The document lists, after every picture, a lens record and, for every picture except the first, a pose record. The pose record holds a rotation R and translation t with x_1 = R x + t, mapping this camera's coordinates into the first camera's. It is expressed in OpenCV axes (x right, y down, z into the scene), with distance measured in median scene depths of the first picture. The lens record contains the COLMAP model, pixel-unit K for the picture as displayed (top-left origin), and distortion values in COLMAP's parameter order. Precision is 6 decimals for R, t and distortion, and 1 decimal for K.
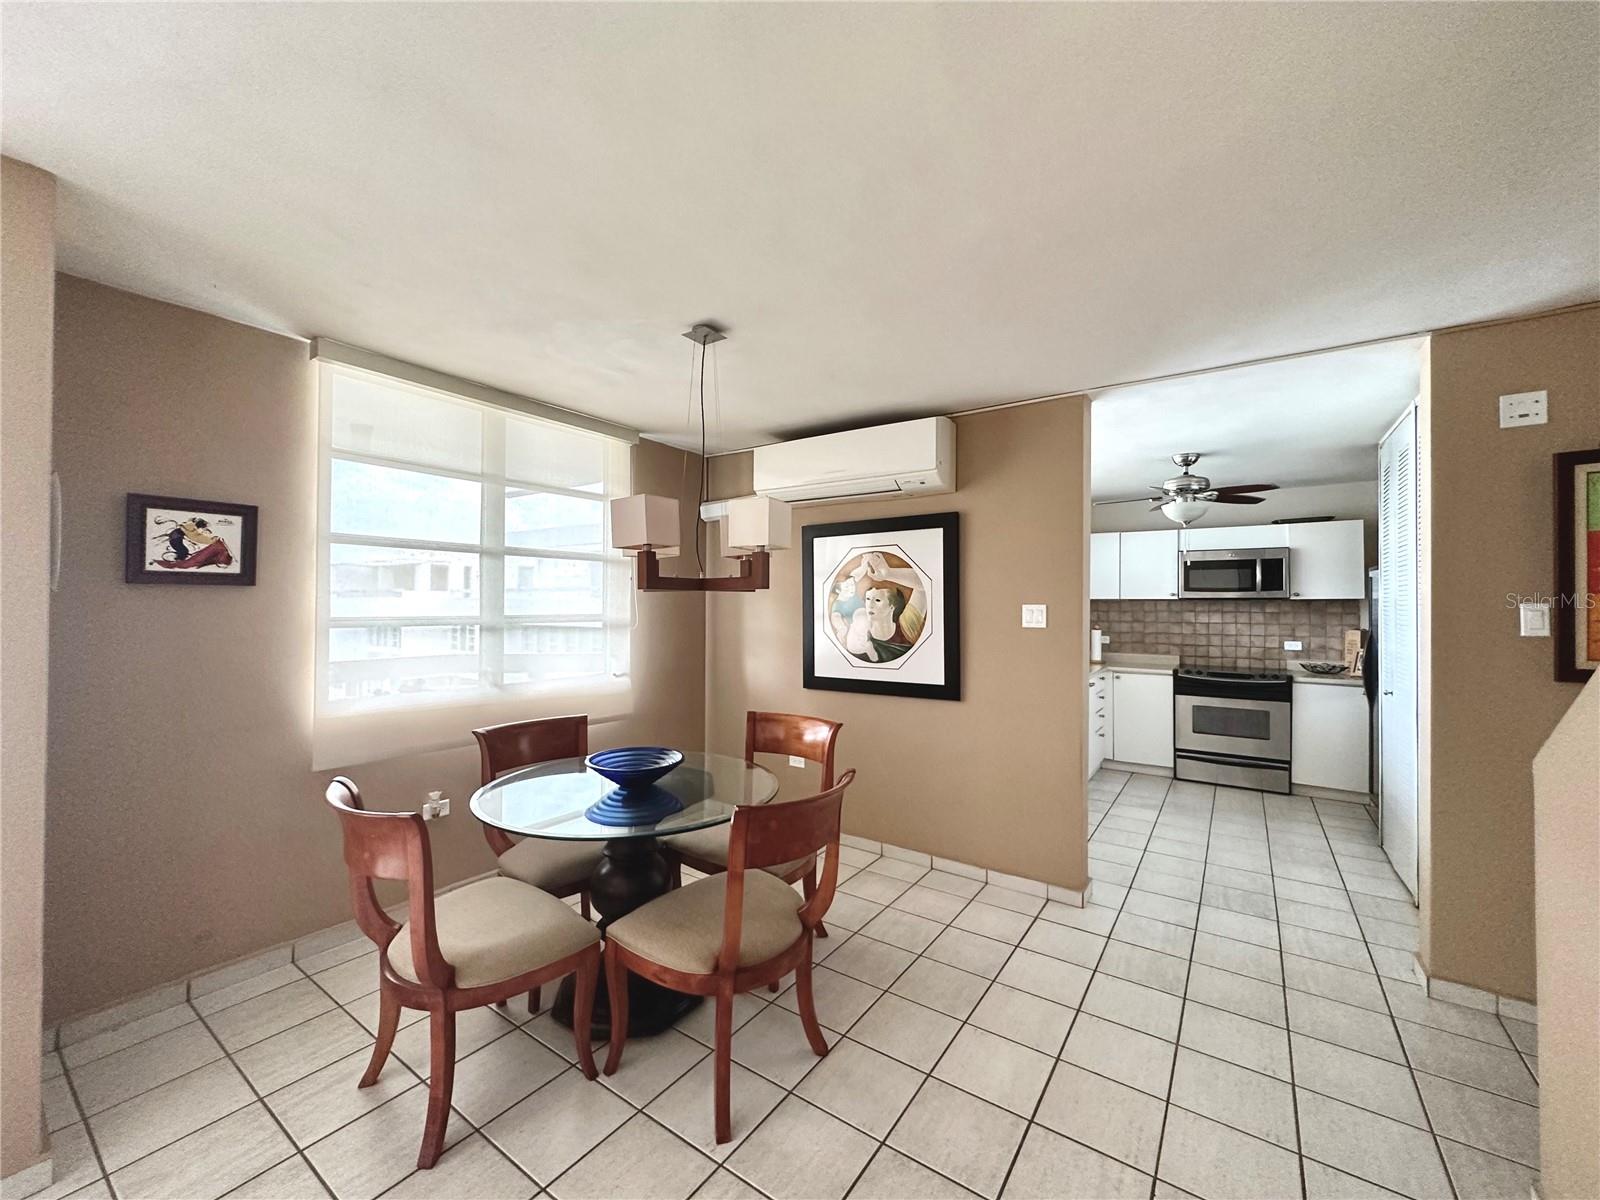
lens RADIAL K [[643.8, 0, 800.0], [0, 643.8, 600.0], [0, 0, 1]] dist [-0.002436, 0.000051]
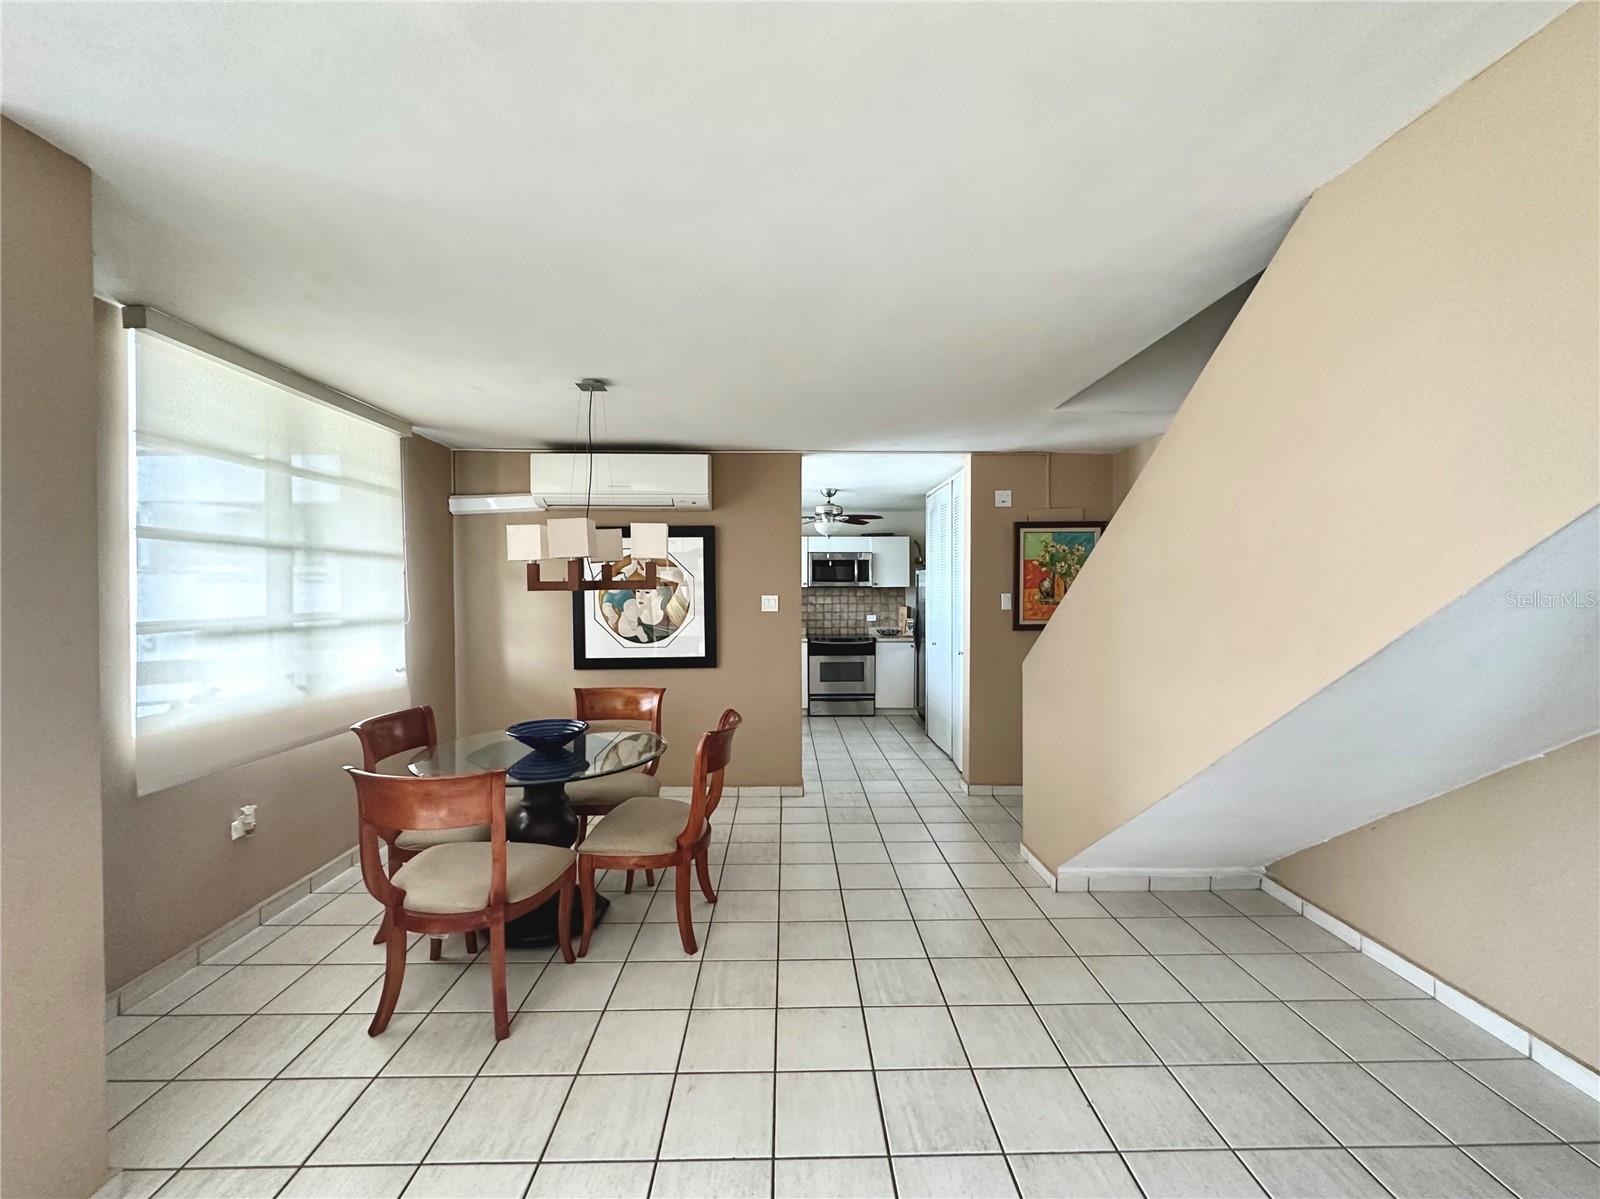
lens RADIAL K [[649.3, 0, 800.0], [0, 649.3, 599.5], [0, 0, 1]] dist [-0.000870, 0.000195]
pose [[0.807478, -0.016626, 0.589663, -0.334084], [0.000086, 0.999606, 0.028066, -0.018634], [-0.589897, -0.022612, 0.807162, -0.157215]]
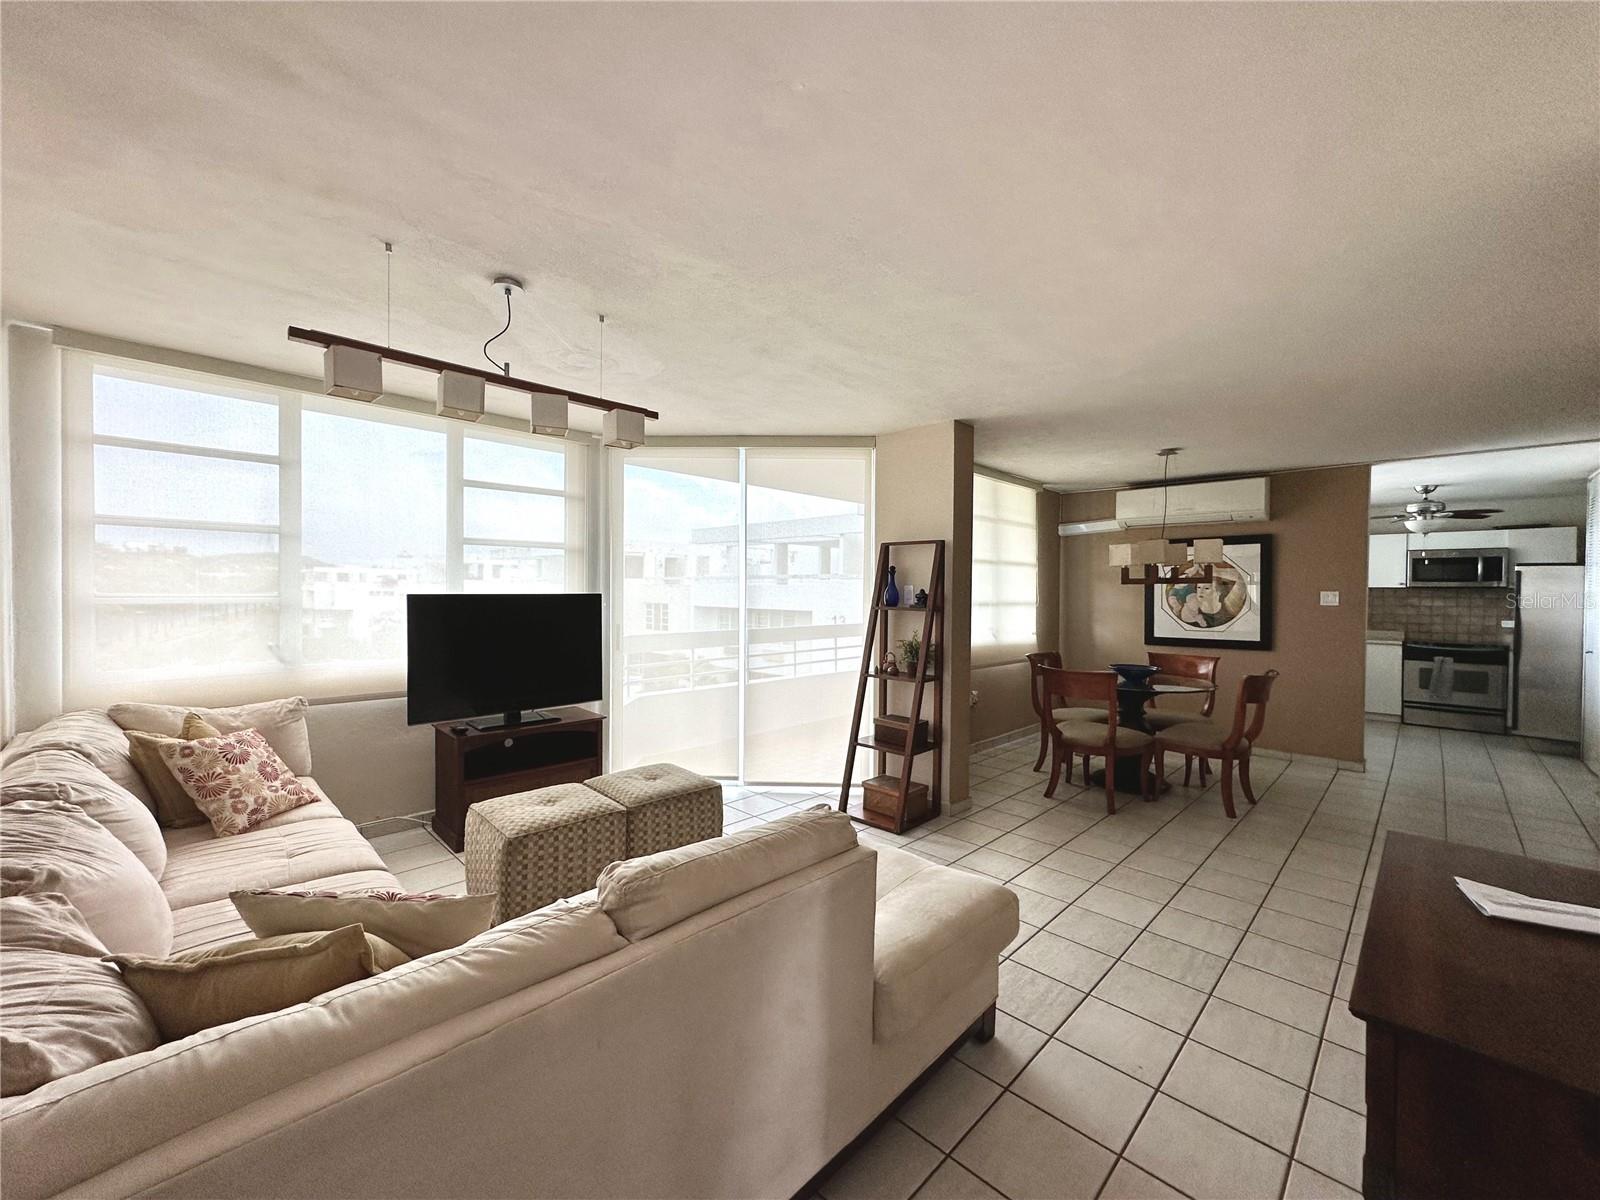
lens RADIAL K [[643.8, 0, 800.0], [0, 643.8, 600.0], [0, 0, 1]] dist [-0.002436, 0.000051]
pose [[0.985191, 0.005089, -0.171387, -0.529032], [-0.001444, 0.999770, 0.021389, -0.003193], [0.171456, -0.020825, 0.984972, -0.652327]]
